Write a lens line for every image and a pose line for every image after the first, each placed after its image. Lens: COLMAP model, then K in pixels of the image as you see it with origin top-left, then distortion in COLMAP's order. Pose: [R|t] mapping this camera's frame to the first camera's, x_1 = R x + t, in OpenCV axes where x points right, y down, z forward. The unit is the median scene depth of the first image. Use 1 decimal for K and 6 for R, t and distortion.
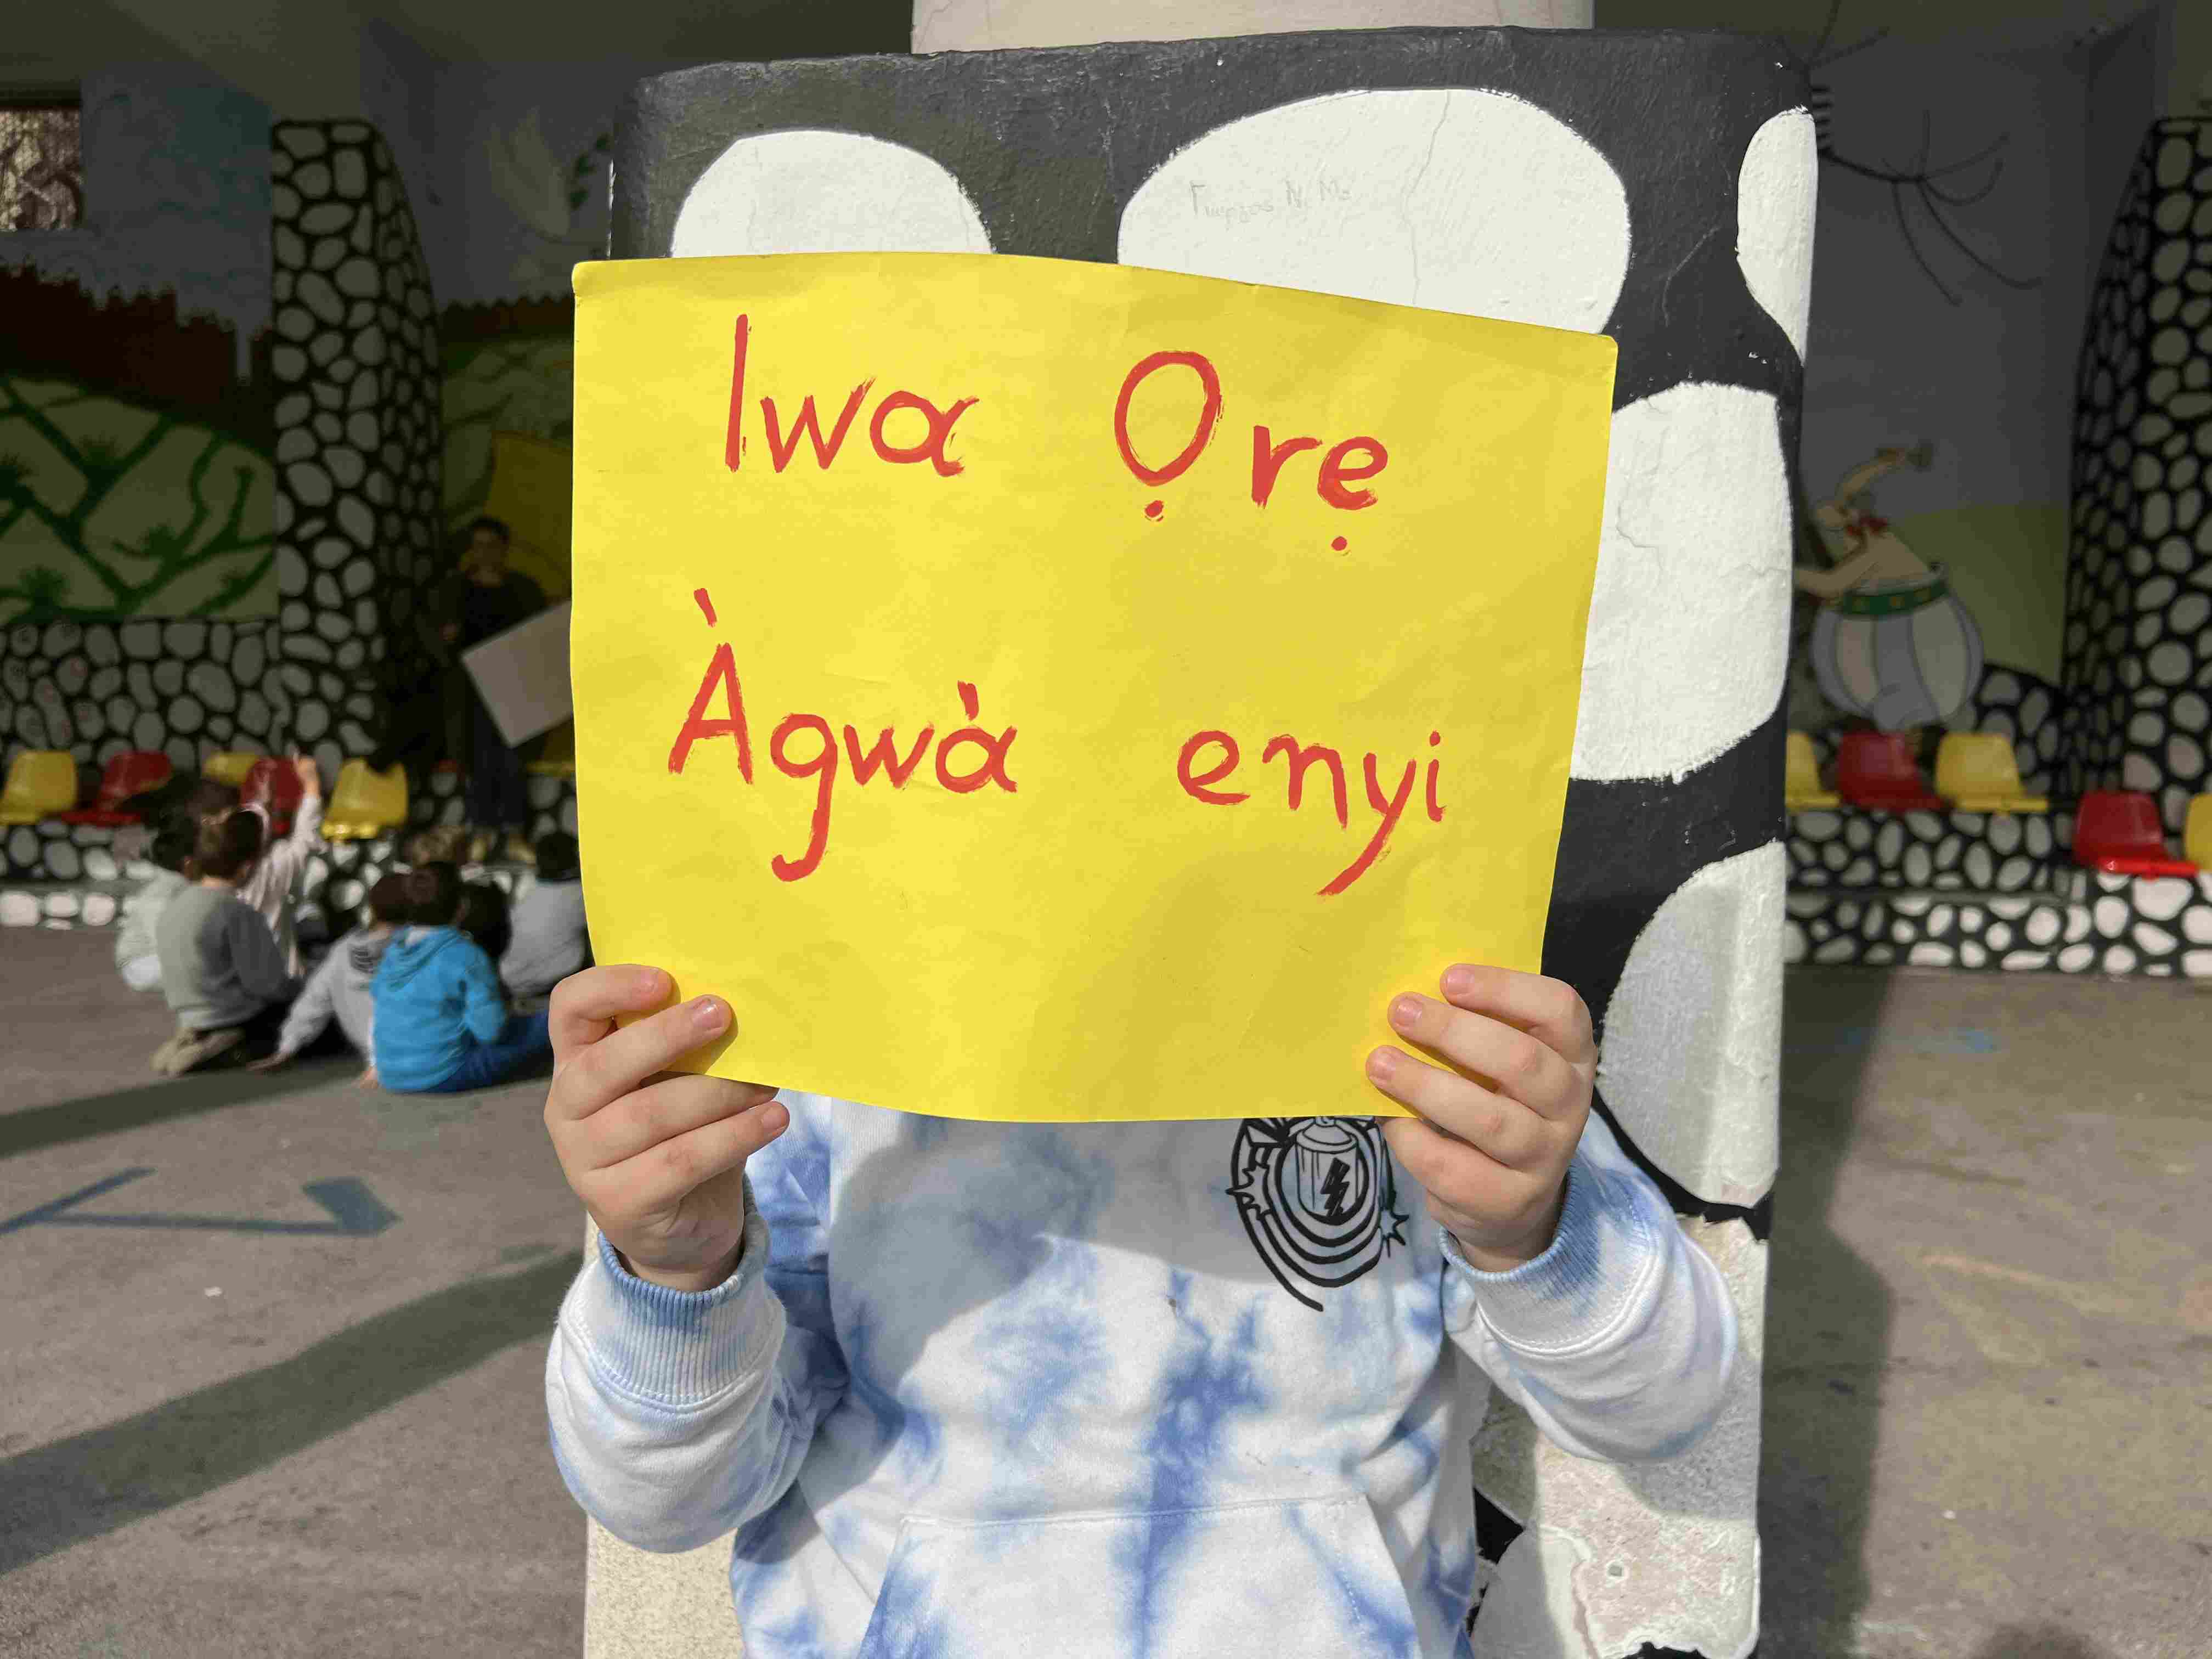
lens RADIAL K [[1693.3, 0, 1118.0], [0, 1693.3, 826.8], [0, 0, 1]] dist [0.043593, -0.056477]
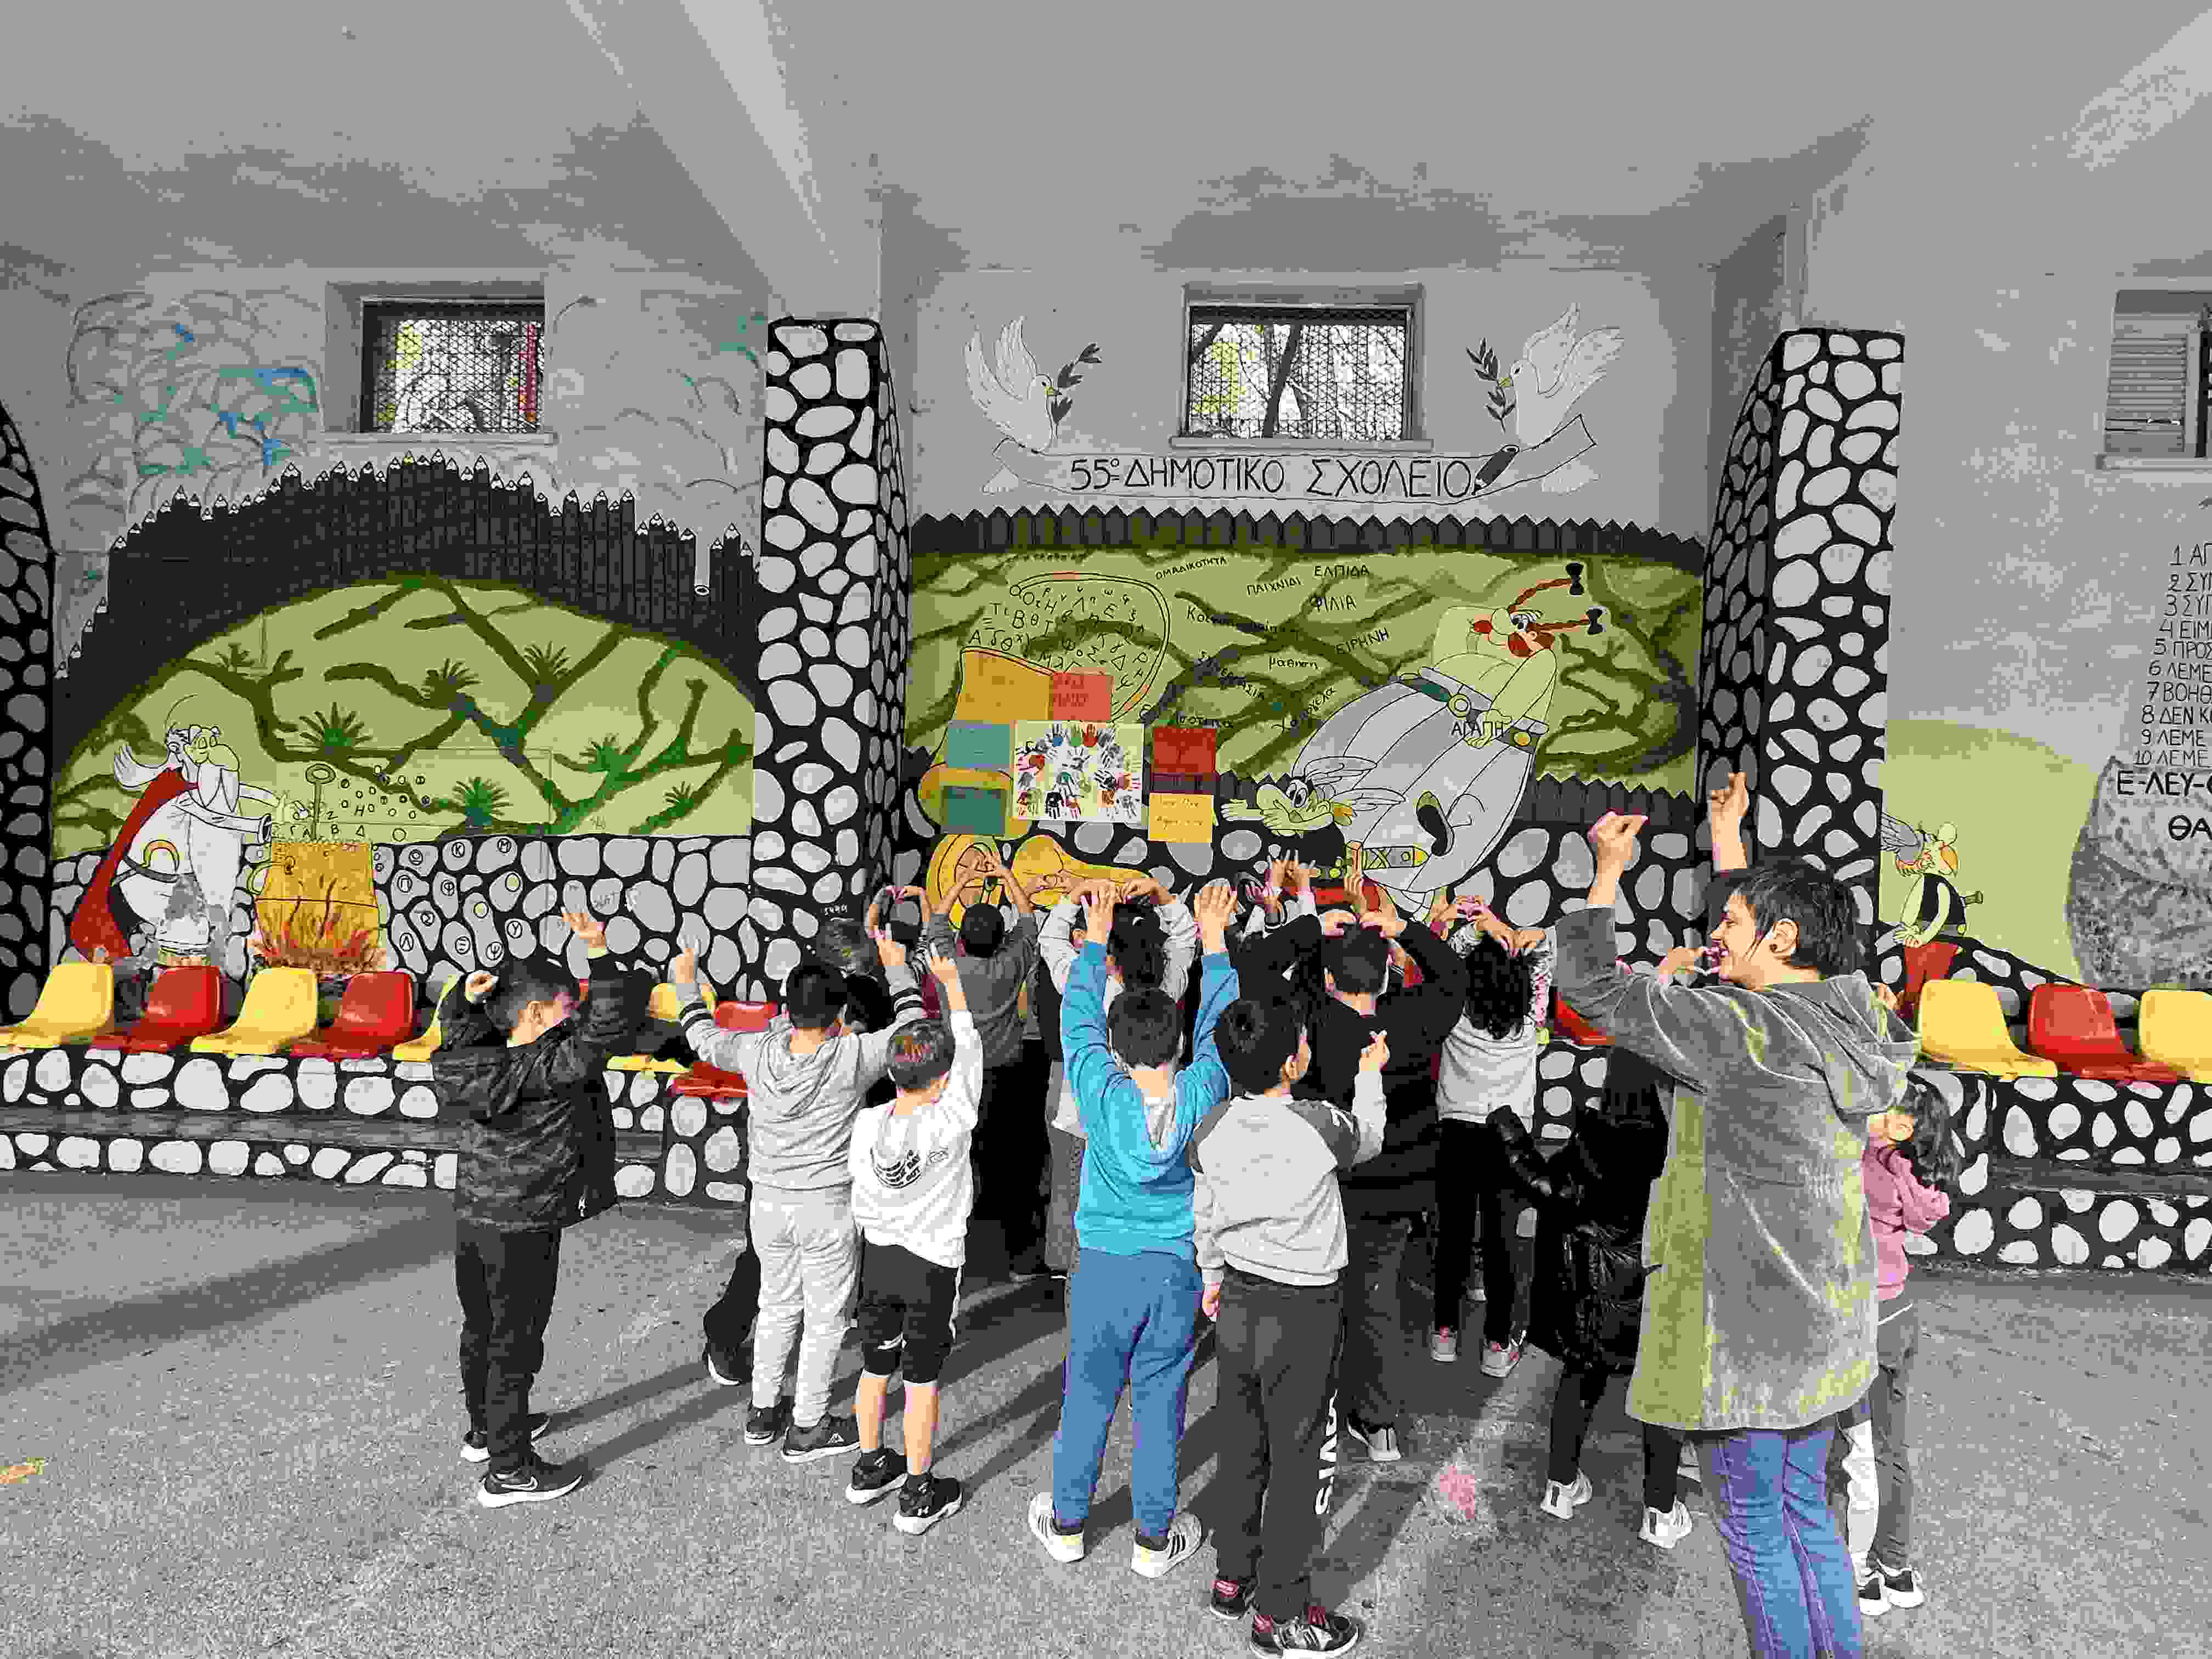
lens RADIAL K [[1231.6, 0, 1106.0], [0, 1231.6, 837.9], [0, 0, 1]] dist [0.000244, -0.000411]
pose [[0.999839, 0.017518, -0.004003, -0.303763], [-0.017728, 0.998007, -0.060557, -0.092305], [0.002934, 0.060619, 0.998157, 0.345037]]
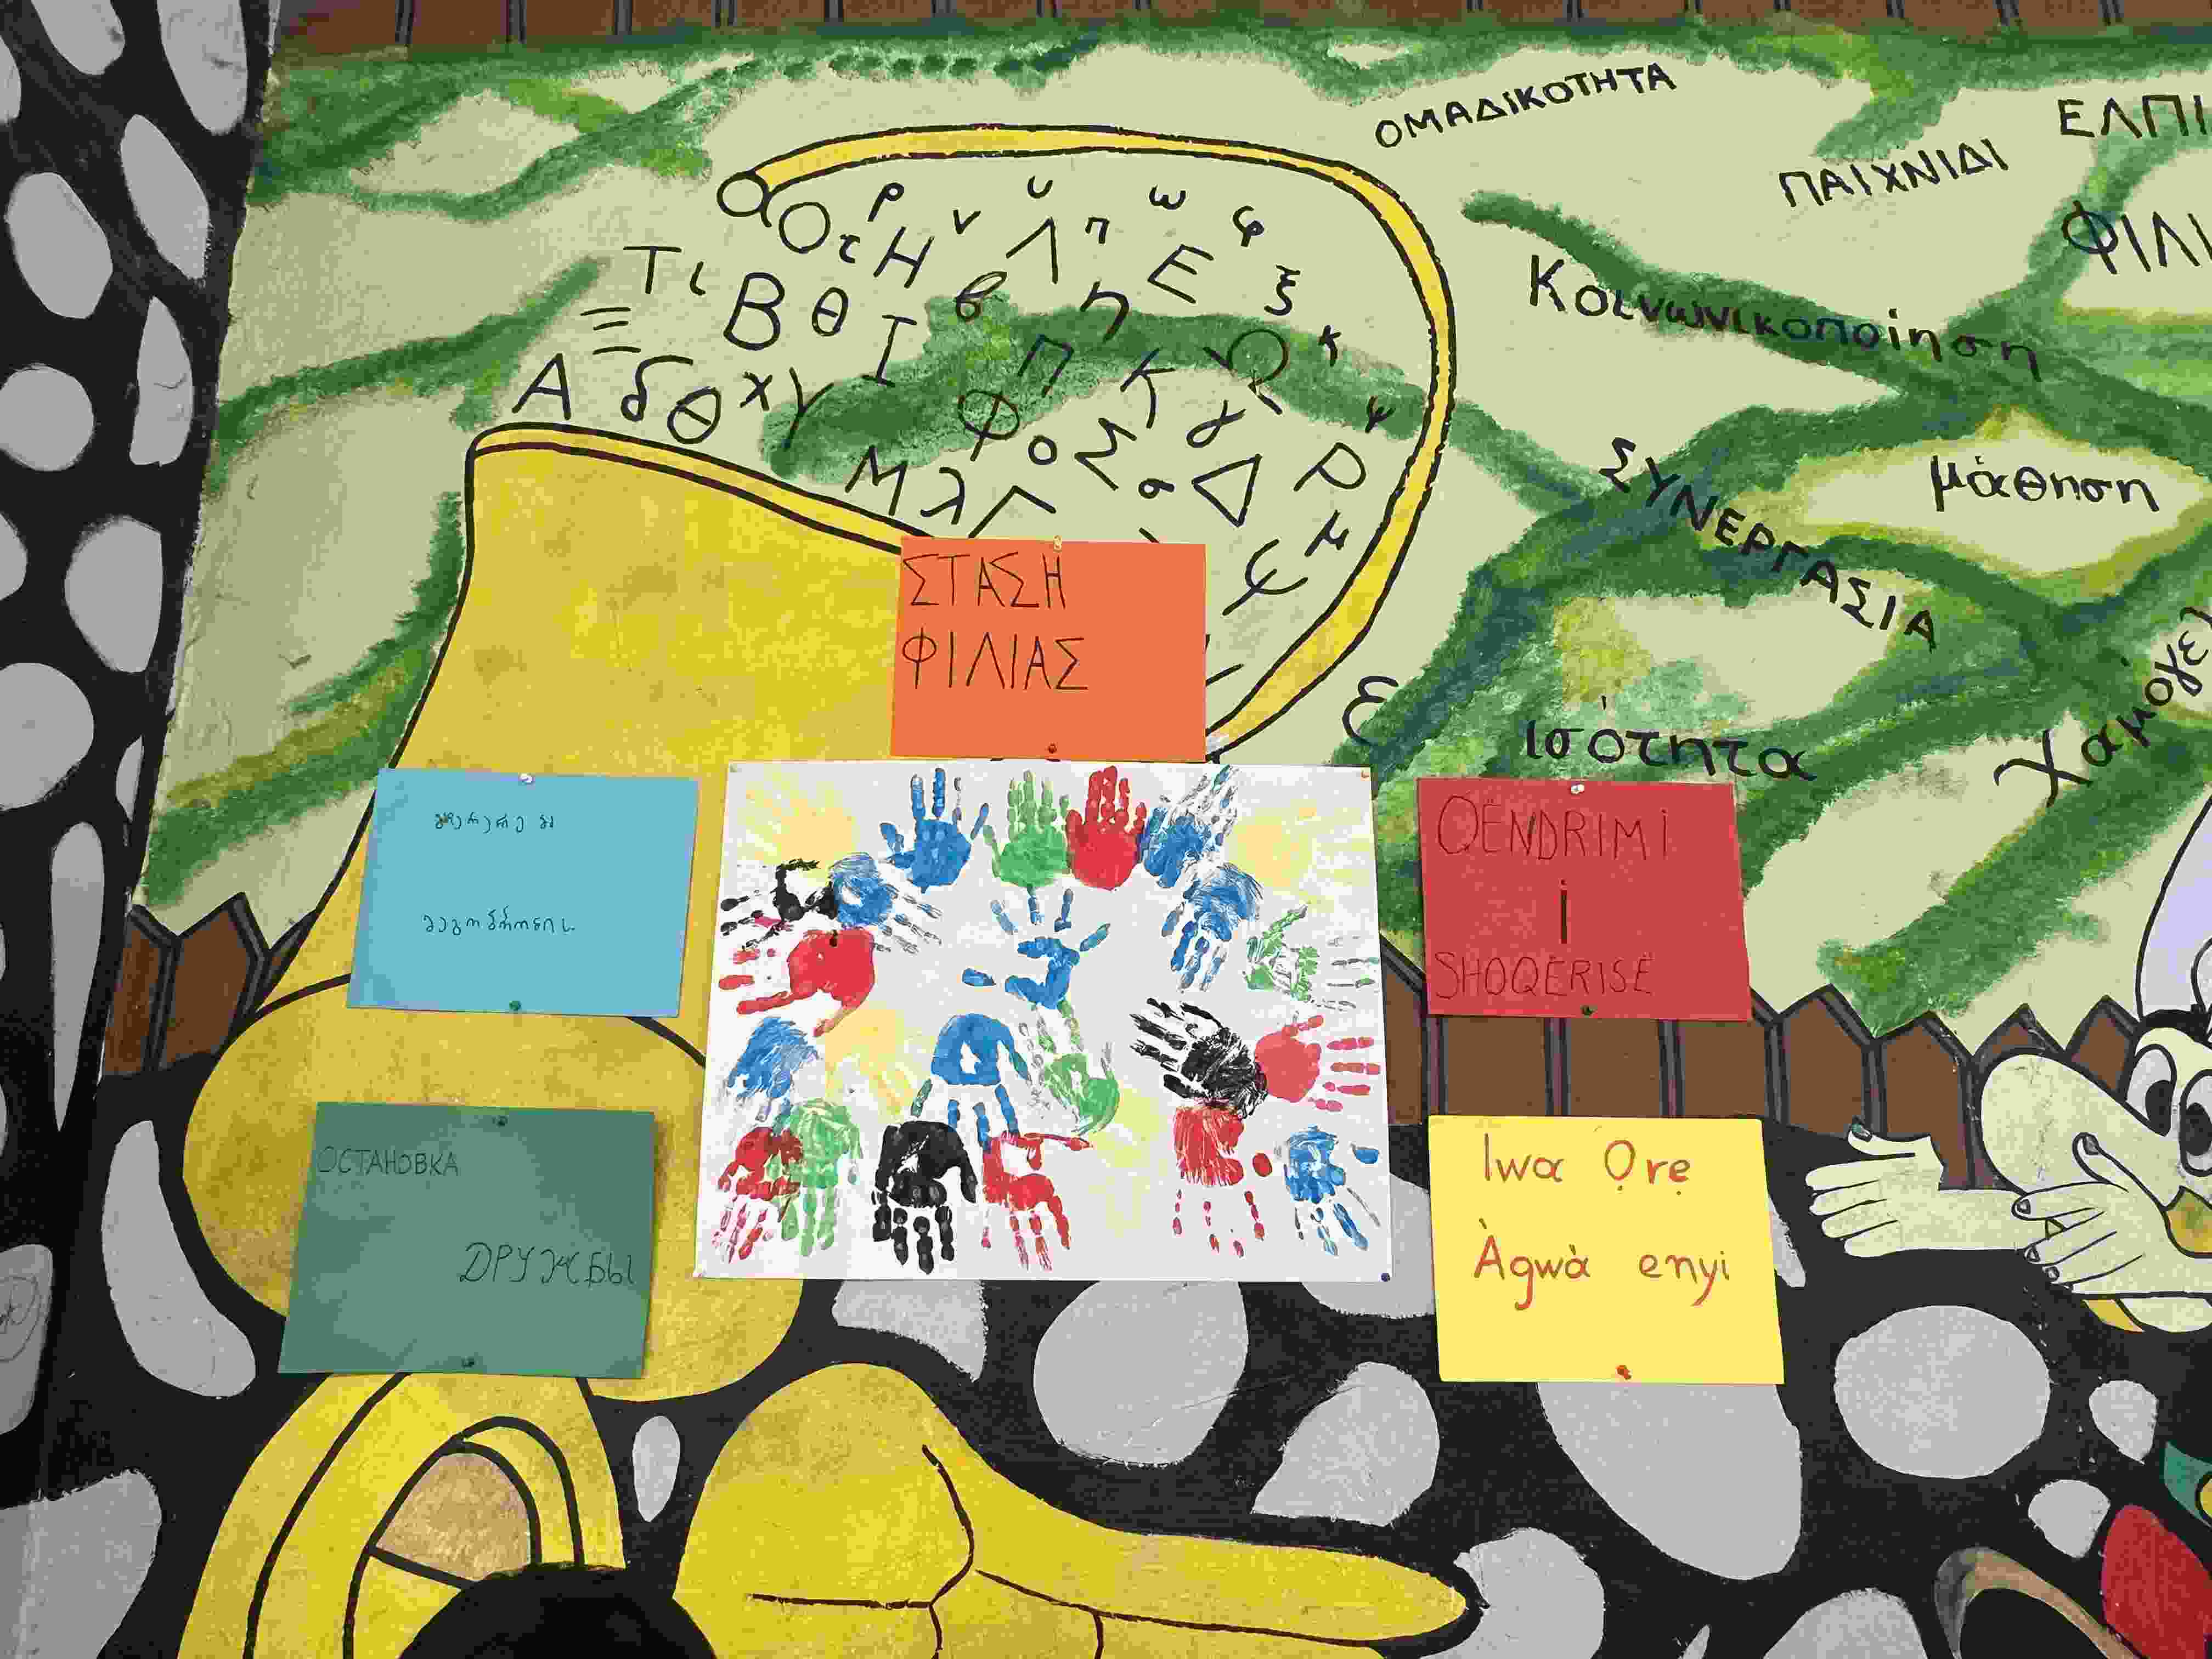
lens RADIAL K [[1444.5, 0, 1106.0], [0, 1444.5, 829.5], [0, 0, 1]] dist [0.002315, 0.000087]
pose [[0.996599, 0.007901, 0.082027, -0.331245], [0.014547, 0.962896, -0.269482, -0.151519], [-0.081113, 0.269759, 0.959506, 0.912997]]
